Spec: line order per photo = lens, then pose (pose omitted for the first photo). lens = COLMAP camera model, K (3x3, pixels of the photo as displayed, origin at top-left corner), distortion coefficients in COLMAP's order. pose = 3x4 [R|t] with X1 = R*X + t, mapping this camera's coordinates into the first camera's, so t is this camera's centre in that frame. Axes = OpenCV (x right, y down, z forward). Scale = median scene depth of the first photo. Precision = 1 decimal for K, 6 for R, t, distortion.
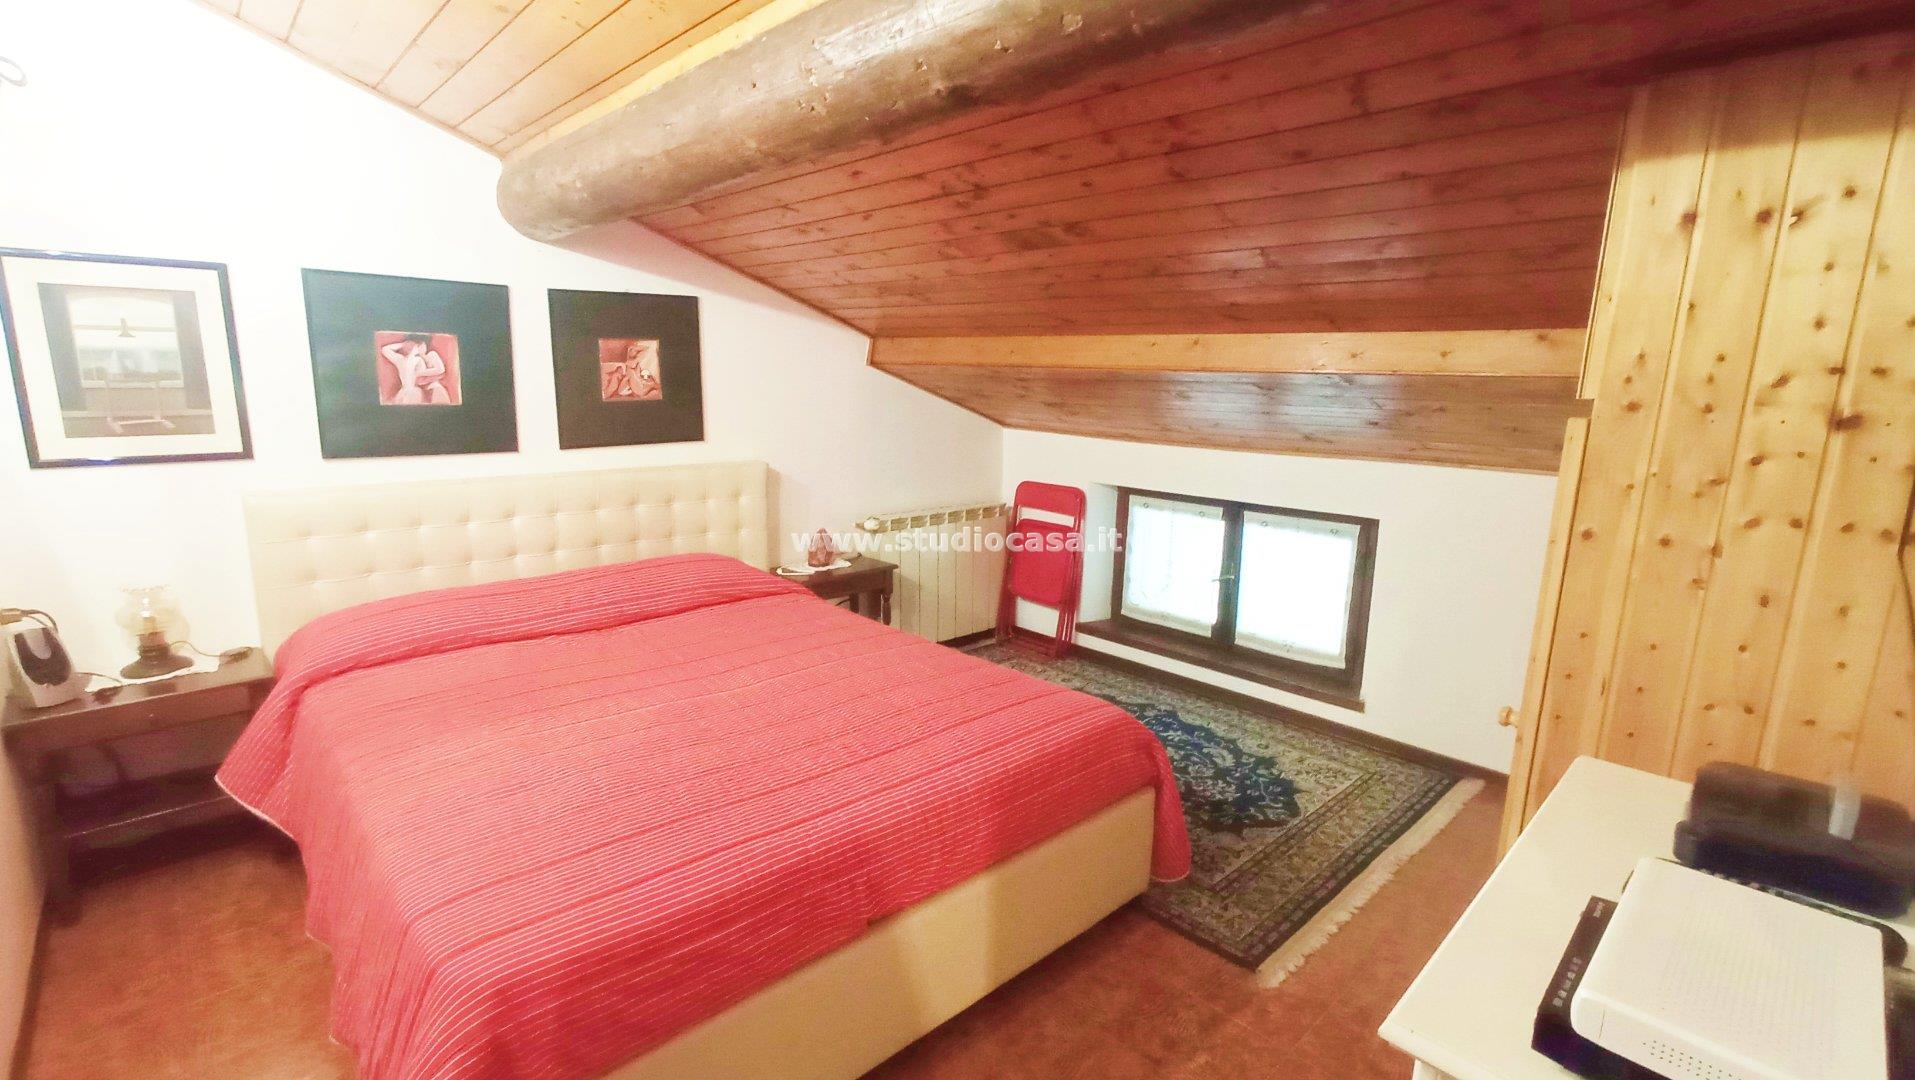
lens RADIAL K [[866.0, 0, 962.1], [0, 866.0, 532.6], [0, 0, 1]] dist [-0.007447, 0.000611]
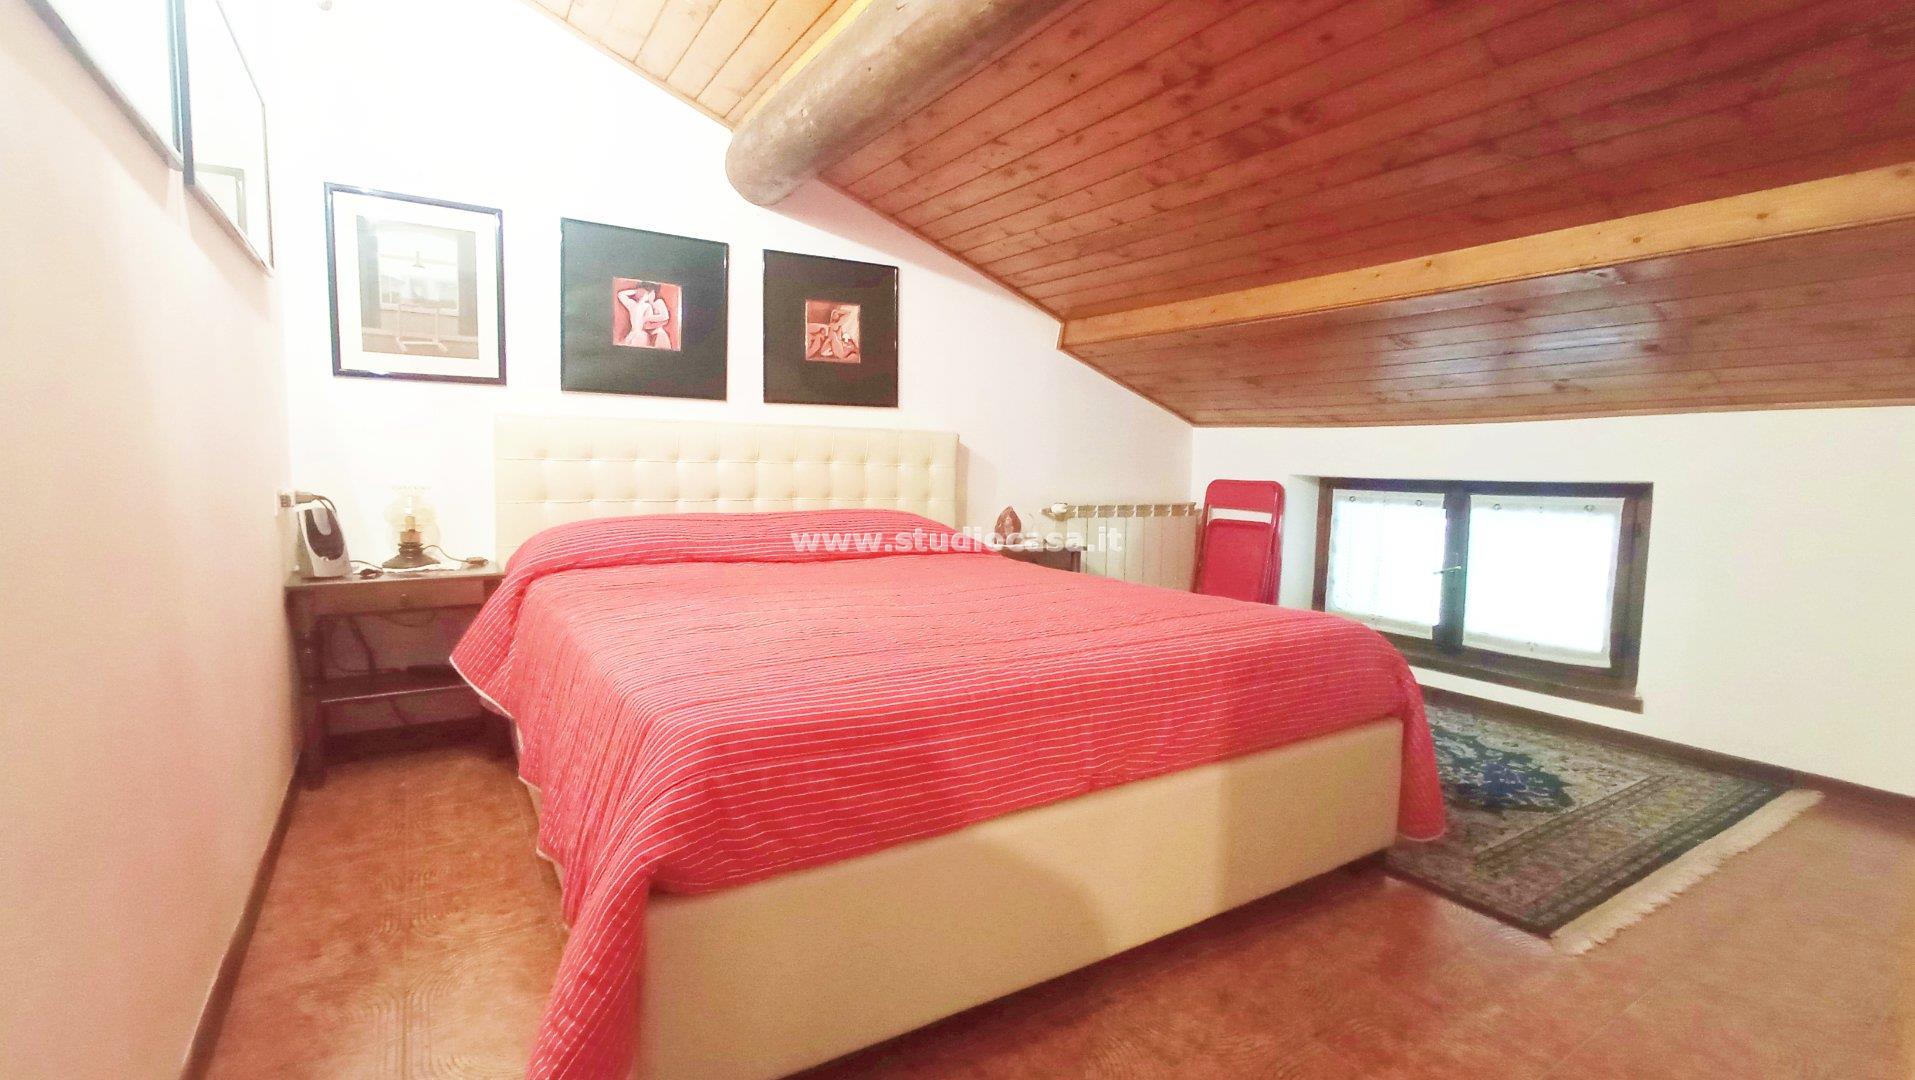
lens RADIAL K [[860.9, 0, 956.8], [0, 860.9, 536.4], [0, 0, 1]] dist [-0.024611, 0.017428]
pose [[0.983145, 0.018209, -0.181917, -0.052146], [-0.037322, 0.994063, -0.102203, 0.174454], [0.178976, 0.107270, 0.977988, 0.053565]]
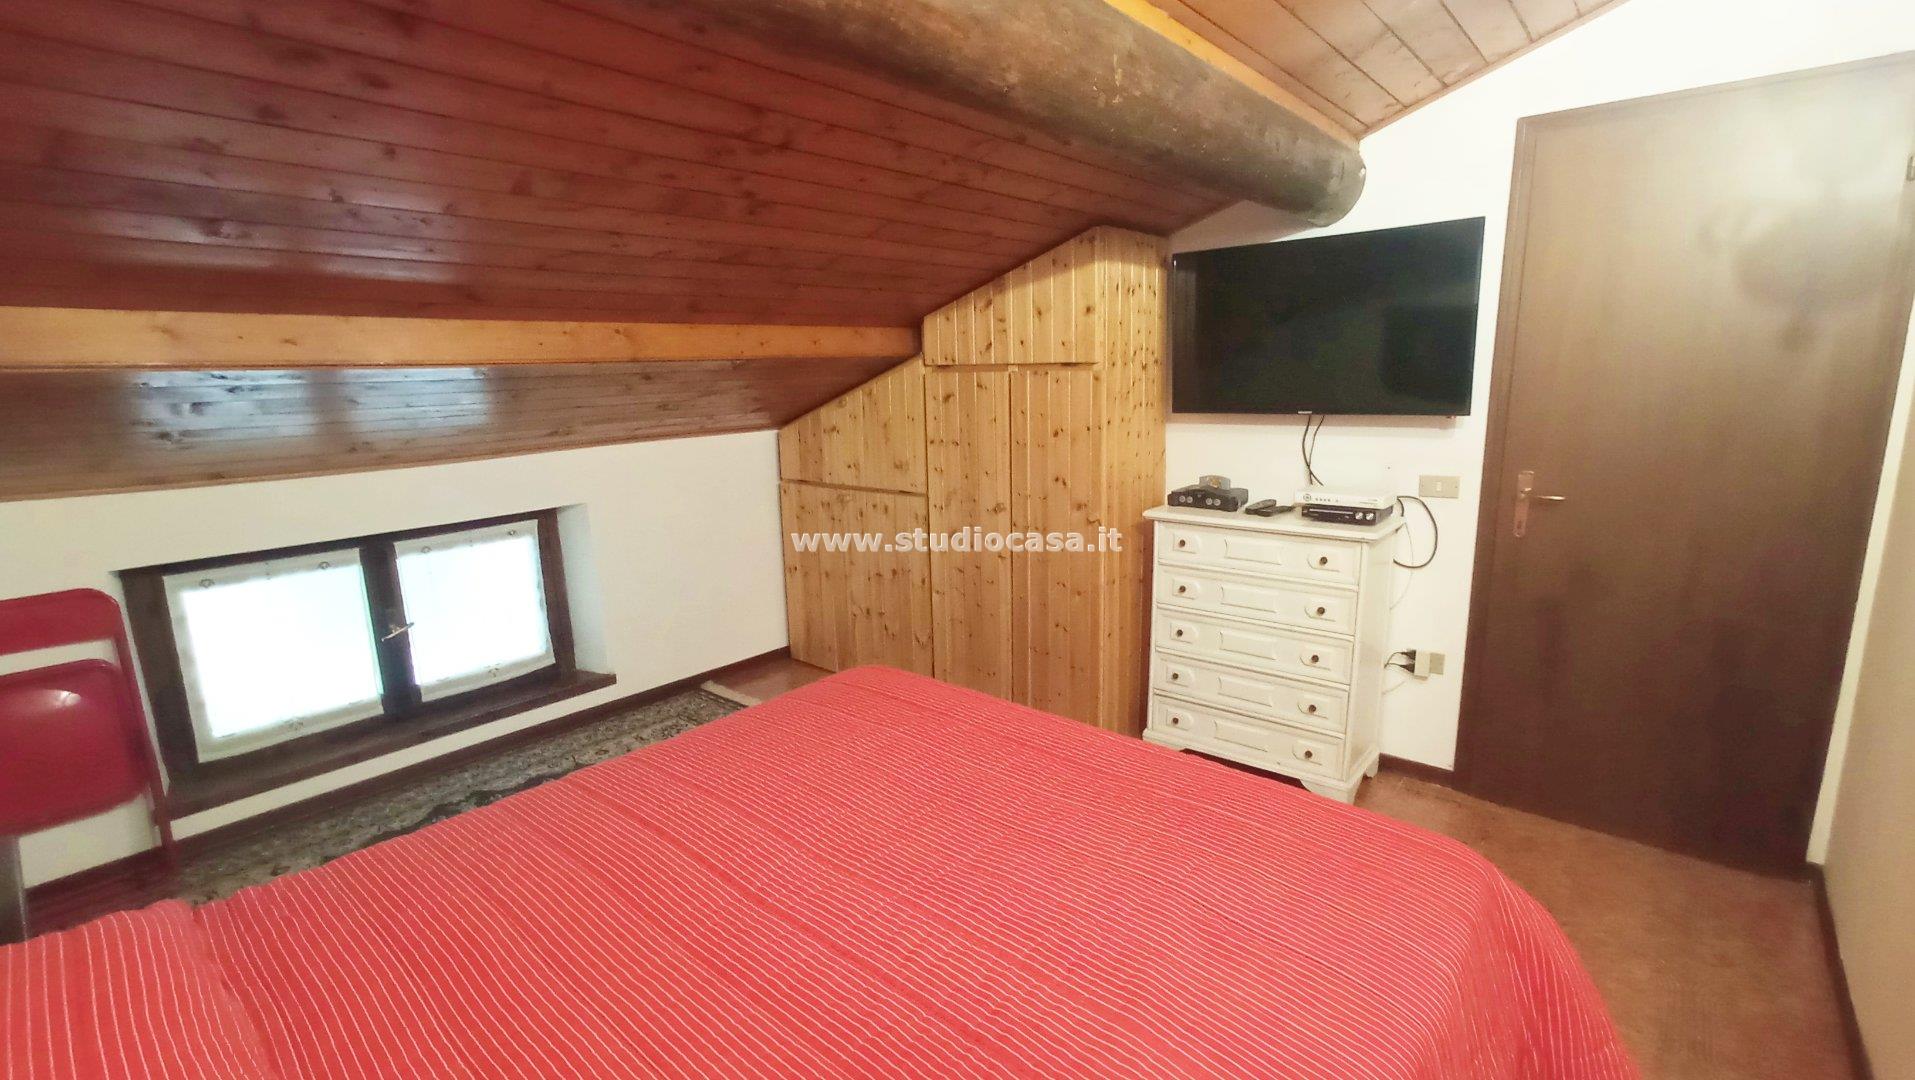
lens RADIAL K [[868.1, 0, 955.0], [0, 868.1, 532.4], [0, 0, 1]] dist [-0.060691, 0.017998]
pose [[-0.111422, -0.201973, 0.973032, -0.678539], [0.202699, 0.953927, 0.221218, -0.139420], [-0.972881, 0.221881, -0.065349, 0.731839]]
